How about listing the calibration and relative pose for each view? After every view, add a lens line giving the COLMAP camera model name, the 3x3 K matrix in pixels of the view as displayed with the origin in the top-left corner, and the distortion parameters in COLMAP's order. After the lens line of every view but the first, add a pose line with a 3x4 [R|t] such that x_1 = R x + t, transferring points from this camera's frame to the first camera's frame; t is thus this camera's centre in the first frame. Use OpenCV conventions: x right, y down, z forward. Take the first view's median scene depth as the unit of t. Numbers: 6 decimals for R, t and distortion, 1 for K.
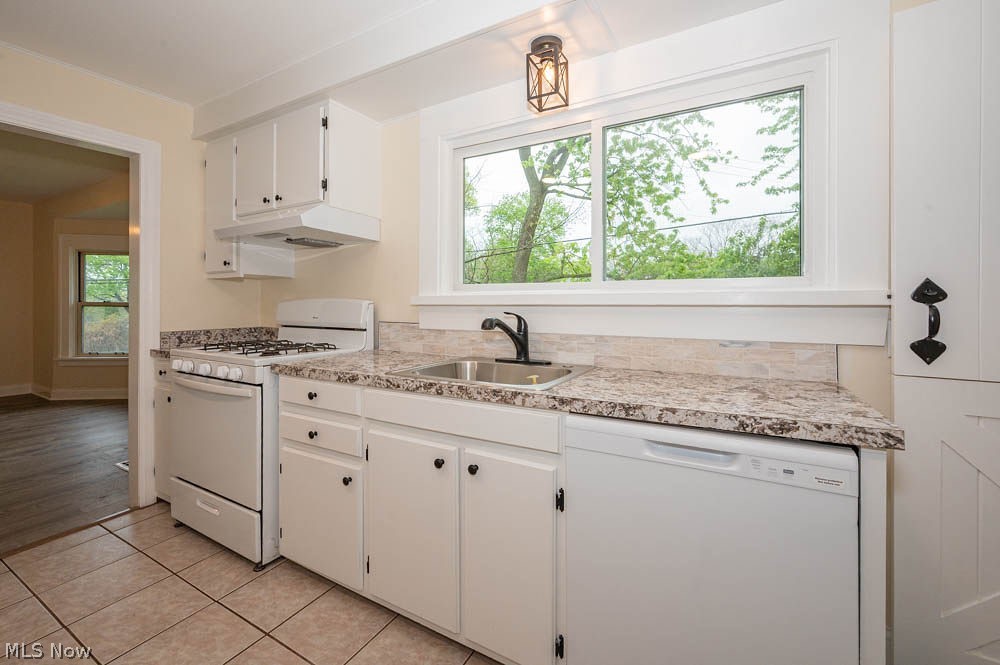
lens RADIAL K [[412.9, 0, 468.9], [0, 412.9, 302.6], [0, 0, 1]] dist [-0.004236, -0.000372]
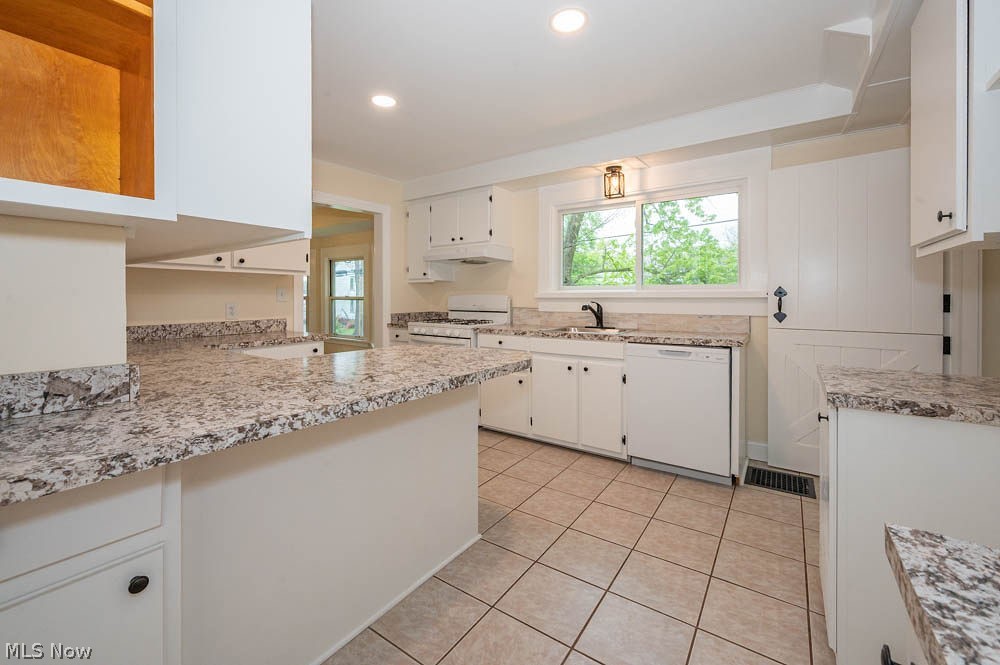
lens RADIAL K [[412.9, 0, 511.3], [0, 412.9, 300.7], [0, 0, 1]] dist [-0.004236, -0.000372]
pose [[0.999936, -0.003239, 0.010848, -0.258933], [0.003074, 0.999880, 0.015180, -0.010043], [-0.010896, -0.015145, 0.999826, -0.780867]]
